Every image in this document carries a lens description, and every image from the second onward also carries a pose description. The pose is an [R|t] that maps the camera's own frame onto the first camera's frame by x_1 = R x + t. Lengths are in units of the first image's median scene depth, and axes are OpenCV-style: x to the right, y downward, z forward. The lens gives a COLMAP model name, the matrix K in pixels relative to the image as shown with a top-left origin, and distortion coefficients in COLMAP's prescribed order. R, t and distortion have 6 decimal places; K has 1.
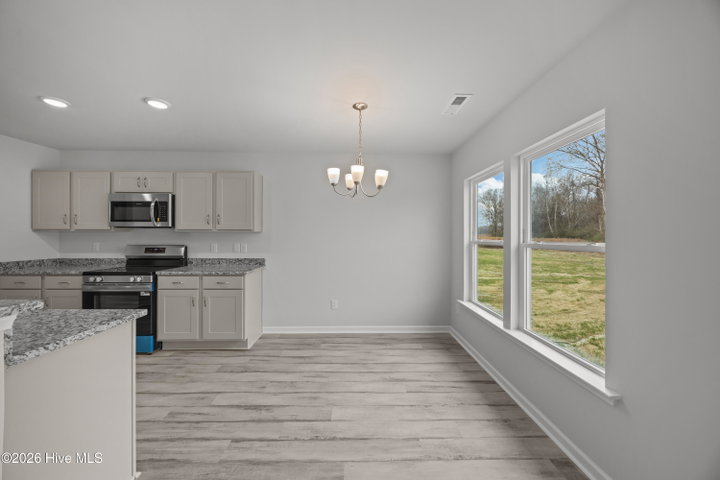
lens RADIAL K [[274.7, 0, 360.4], [0, 274.7, 234.8], [0, 0, 1]] dist [-0.002157, -0.000162]
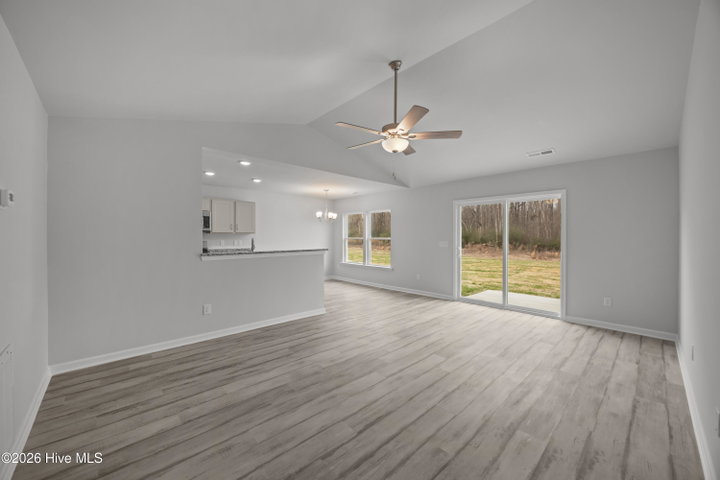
lens RADIAL K [[274.7, 0, 360.4], [0, 274.7, 234.8], [0, 0, 1]] dist [-0.002157, -0.000162]
pose [[0.741080, 0.000617, 0.671417, -1.248153], [-0.002703, 0.999994, 0.002064, -0.012024], [-0.671412, -0.003345, 0.741077, -1.022792]]
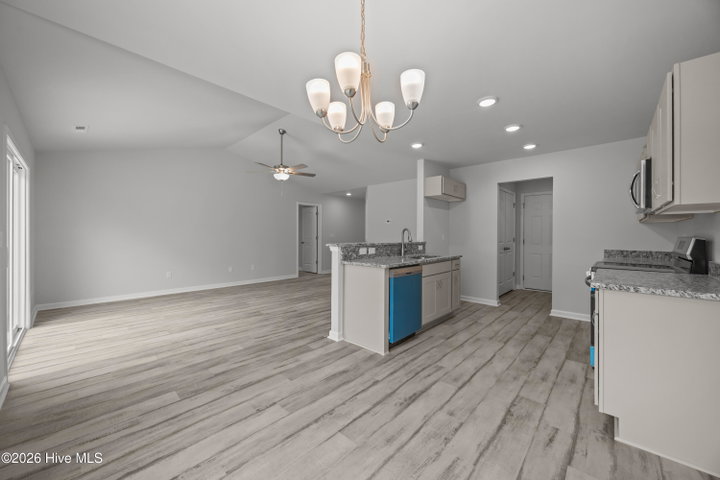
lens RADIAL K [[274.7, 0, 360.4], [0, 274.7, 234.8], [0, 0, 1]] dist [-0.002157, -0.000162]
pose [[-0.695501, -0.004929, -0.718508, 0.291983], [-0.002323, 0.999987, -0.004611, 0.042907], [0.718521, -0.001538, -0.695503, 1.039084]]
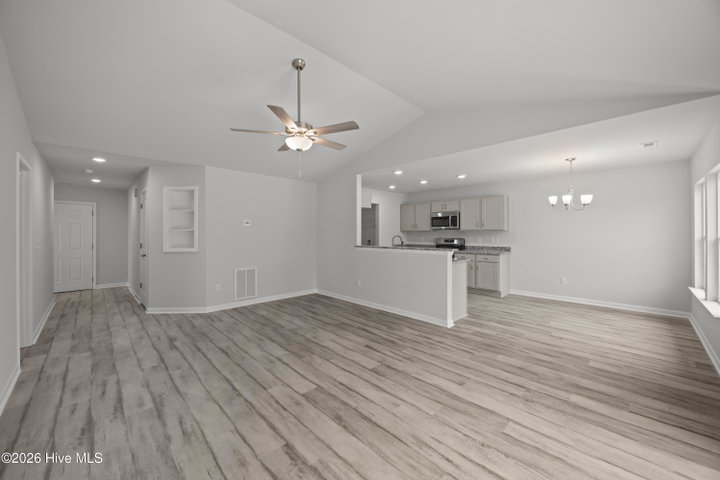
lens RADIAL K [[274.7, 0, 360.4], [0, 274.7, 234.8], [0, 0, 1]] dist [-0.002157, -0.000162]
pose [[0.688473, -0.002324, -0.725258, 0.258110], [0.009827, 0.999933, 0.006124, -0.005913], [0.725195, -0.011343, 0.688450, -0.901585]]
